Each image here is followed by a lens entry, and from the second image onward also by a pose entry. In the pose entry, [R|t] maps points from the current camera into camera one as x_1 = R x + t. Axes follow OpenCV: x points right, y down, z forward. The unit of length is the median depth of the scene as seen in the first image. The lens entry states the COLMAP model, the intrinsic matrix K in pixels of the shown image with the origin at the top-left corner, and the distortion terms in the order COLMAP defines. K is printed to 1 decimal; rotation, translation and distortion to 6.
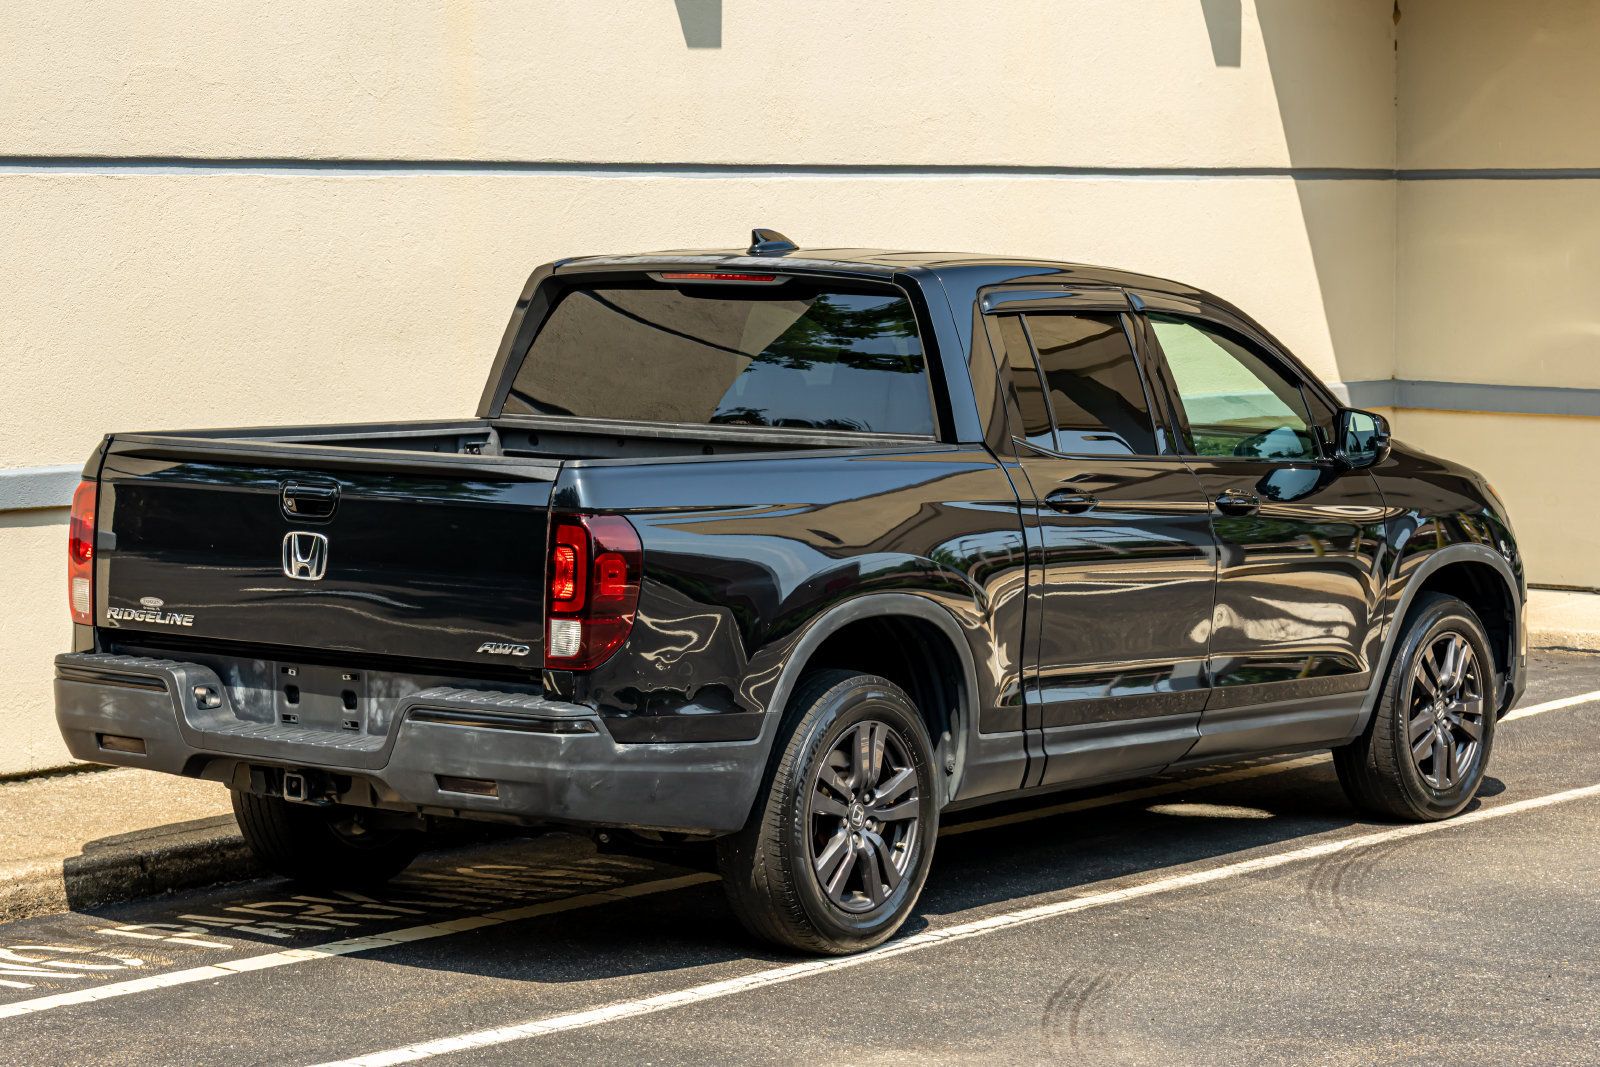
lens RADIAL K [[4464.9, 0, 805.5], [0, 4464.9, 538.9], [0, 0, 1]] dist [-0.072293, 0.000000]
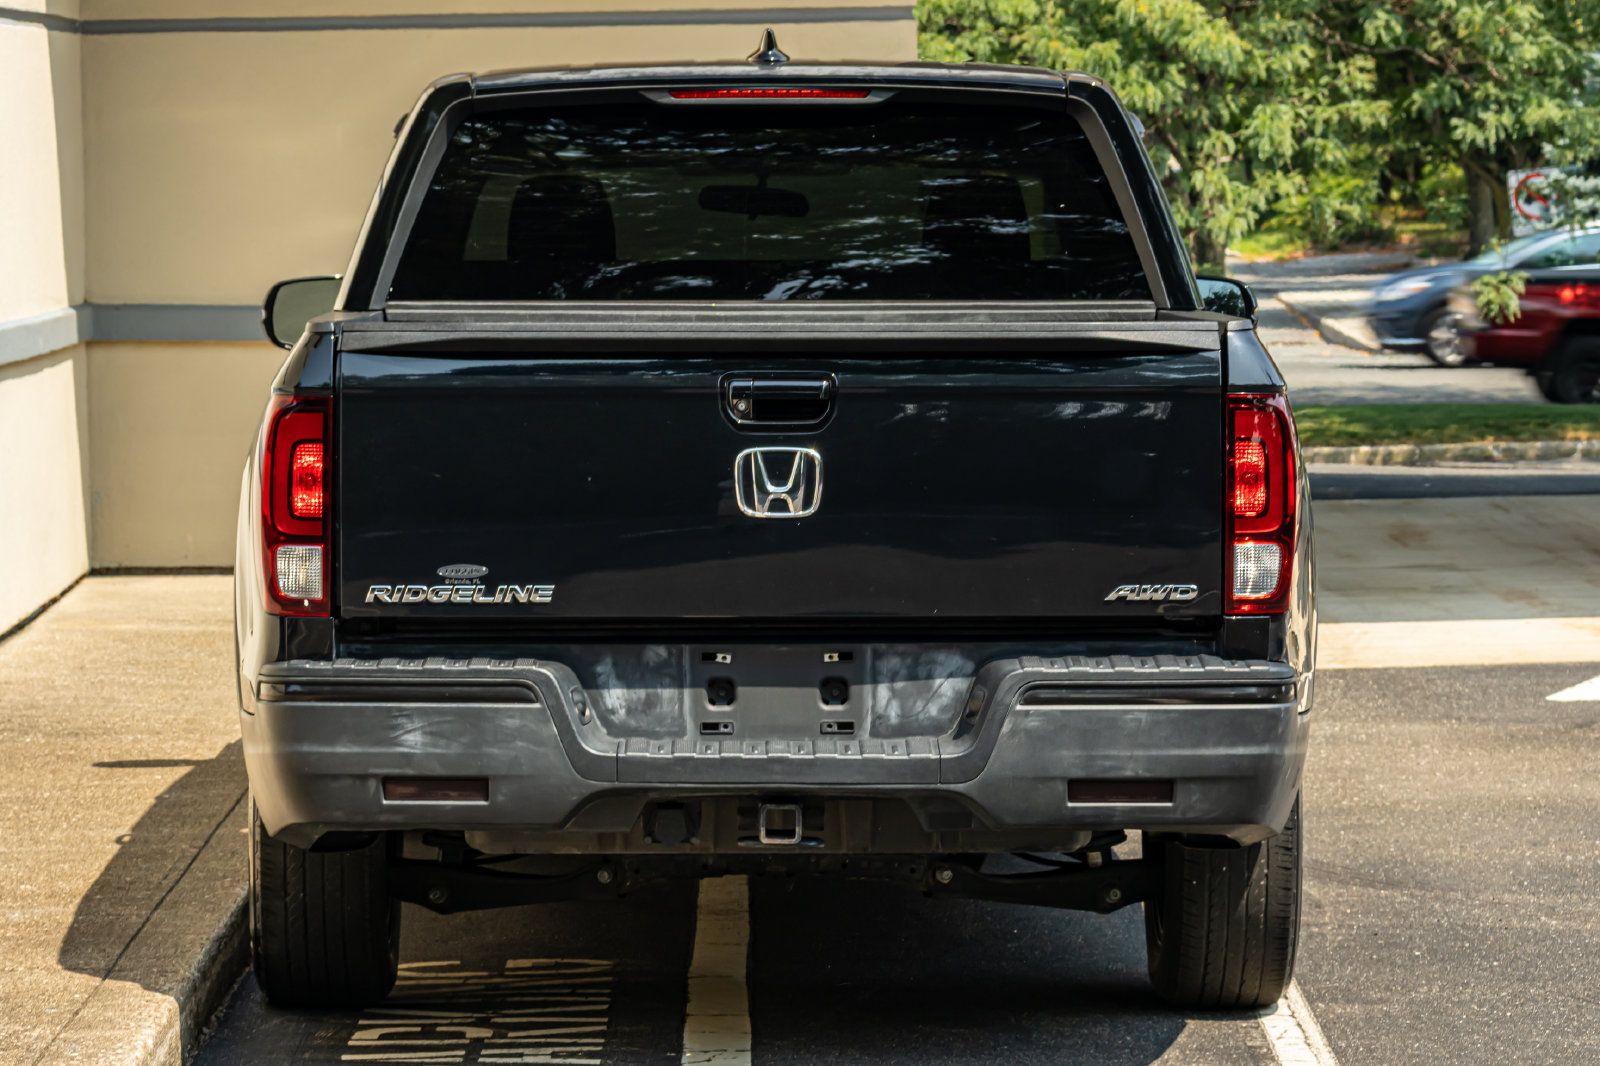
lens RADIAL K [[5773.0, 0, 792.3], [0, 5773.0, 529.8], [0, 0, 1]] dist [0.045870, 0.000000]
pose [[0.808165, -0.050219, 0.586811, -0.600927], [0.058371, 0.998282, 0.005043, 0.006452], [-0.586056, 0.030177, 0.809709, 0.276711]]
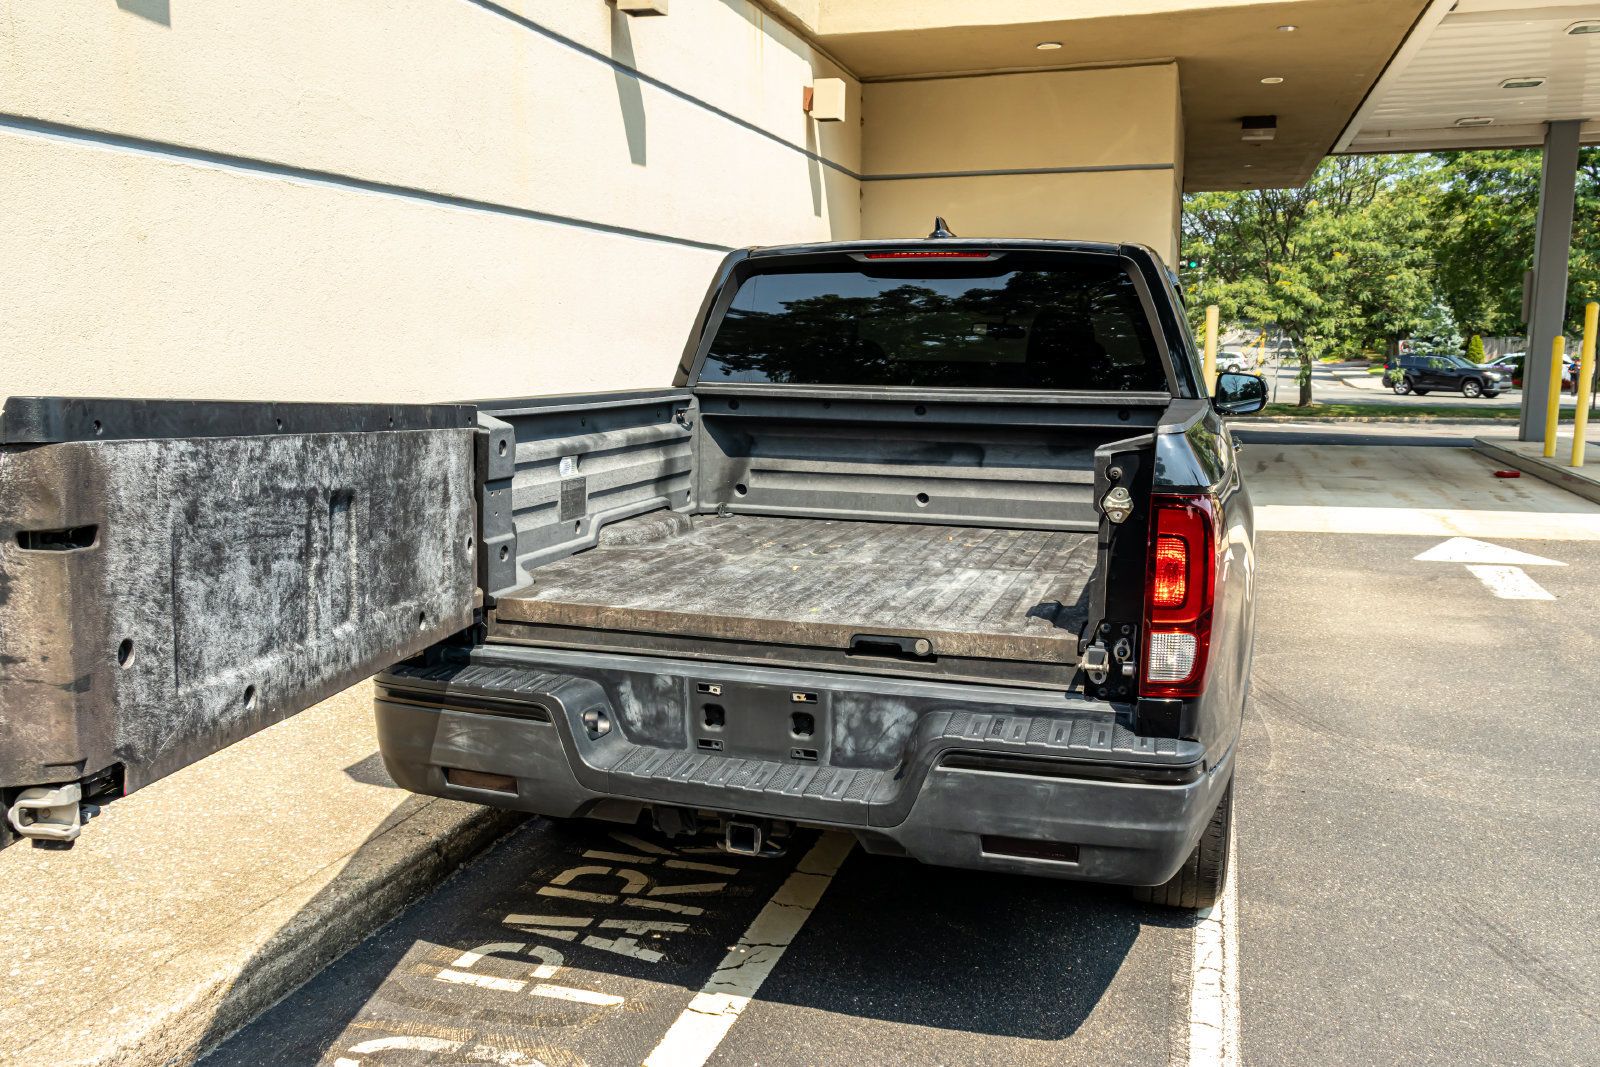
lens RADIAL K [[1311.9, 0, 803.6], [0, 1311.9, 530.9], [0, 0, 1]] dist [0.001825, 0.006793]
pose [[0.945637, -0.050608, 0.321262, -0.170585], [0.027239, 0.996672, 0.076825, -0.016927], [-0.324081, -0.063898, 0.943869, 0.746130]]
